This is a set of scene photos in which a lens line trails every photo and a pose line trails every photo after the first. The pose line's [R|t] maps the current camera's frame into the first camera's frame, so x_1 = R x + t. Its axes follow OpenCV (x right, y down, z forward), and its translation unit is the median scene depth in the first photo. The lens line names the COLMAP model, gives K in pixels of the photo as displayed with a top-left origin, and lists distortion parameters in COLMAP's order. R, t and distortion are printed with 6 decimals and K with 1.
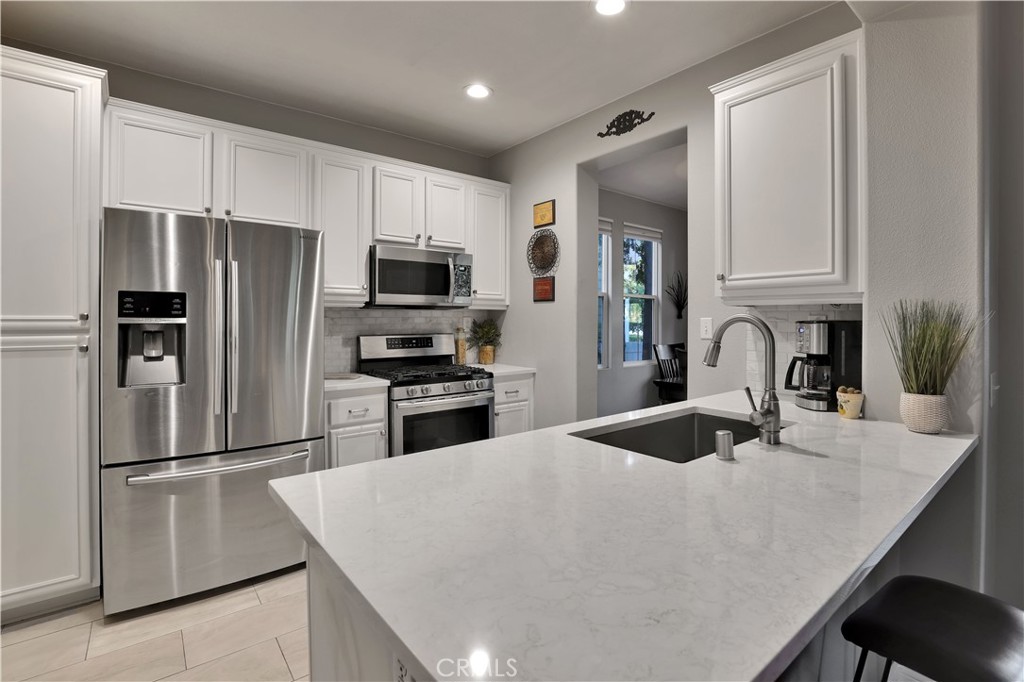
lens RADIAL K [[477.6, 0, 495.7], [0, 477.6, 326.4], [0, 0, 1]] dist [-0.029804, 0.000723]
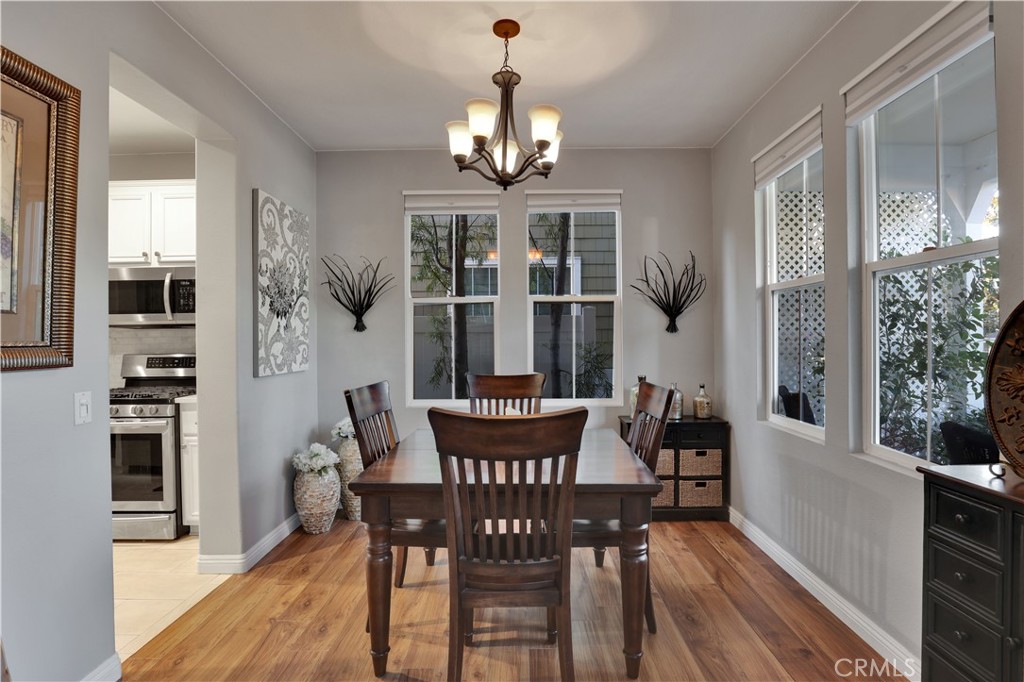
lens RADIAL K [[497.5, 0, 507.0], [0, 497.5, 336.2], [0, 0, 1]] dist [-0.031480, 0.003658]
pose [[0.787935, -0.010339, -0.615672, 1.106499], [0.001893, 0.999895, -0.014369, -0.004497], [0.615756, 0.010156, 0.787871, 0.706295]]
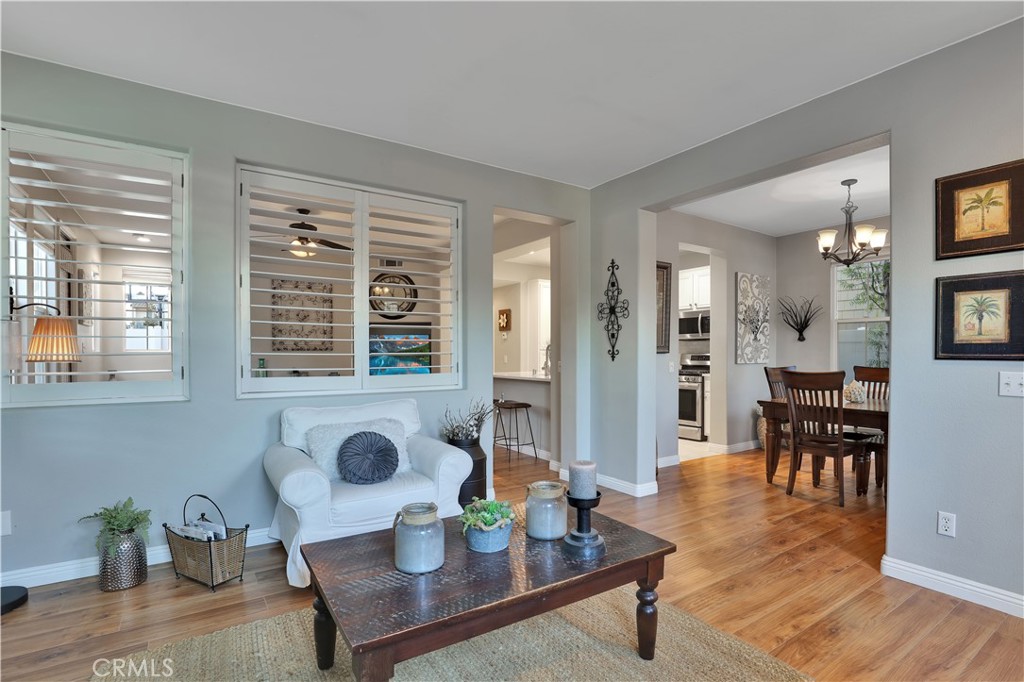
lens RADIAL K [[497.5, 0, 526.3], [0, 497.5, 363.4], [0, 0, 1]] dist [-0.031480, 0.003658]
pose [[-0.053064, 0.018067, -0.998428, 2.094965], [-0.012324, 0.999748, 0.018746, 0.030143], [0.998515, 0.013299, -0.052828, 0.442828]]
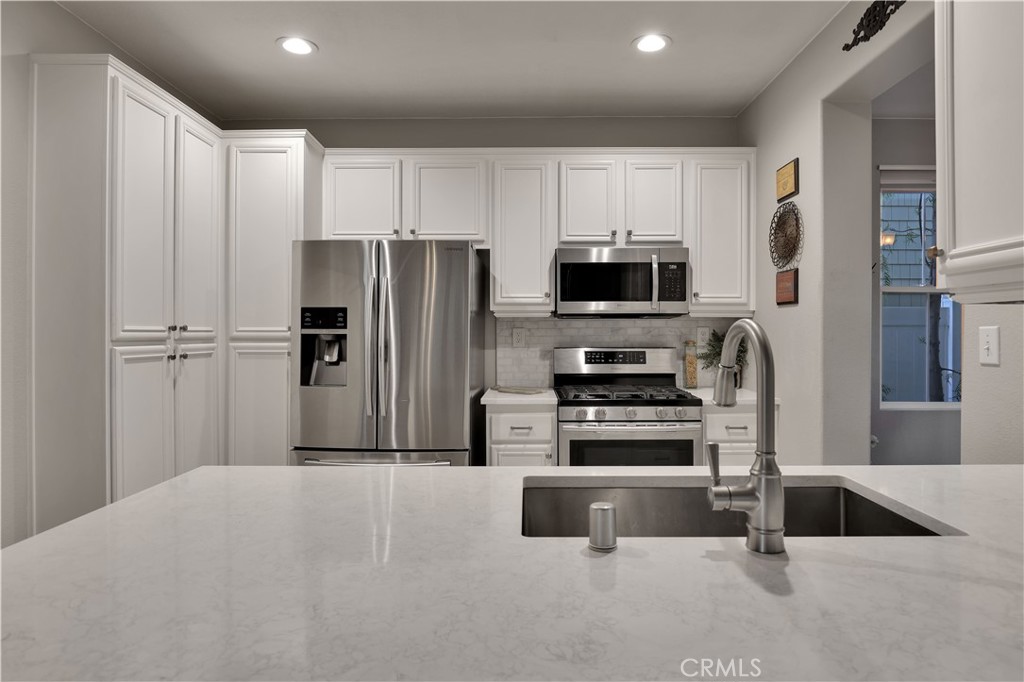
lens RADIAL K [[546.1, 0, 509.6], [0, 546.1, 334.7], [0, 0, 1]] dist [-0.013655, 0.001894]
pose [[0.786144, 0.003426, -0.618034, 0.310982], [-0.007641, 0.999962, -0.004177, -0.001503], [0.617997, 0.008006, 0.786140, 0.127532]]
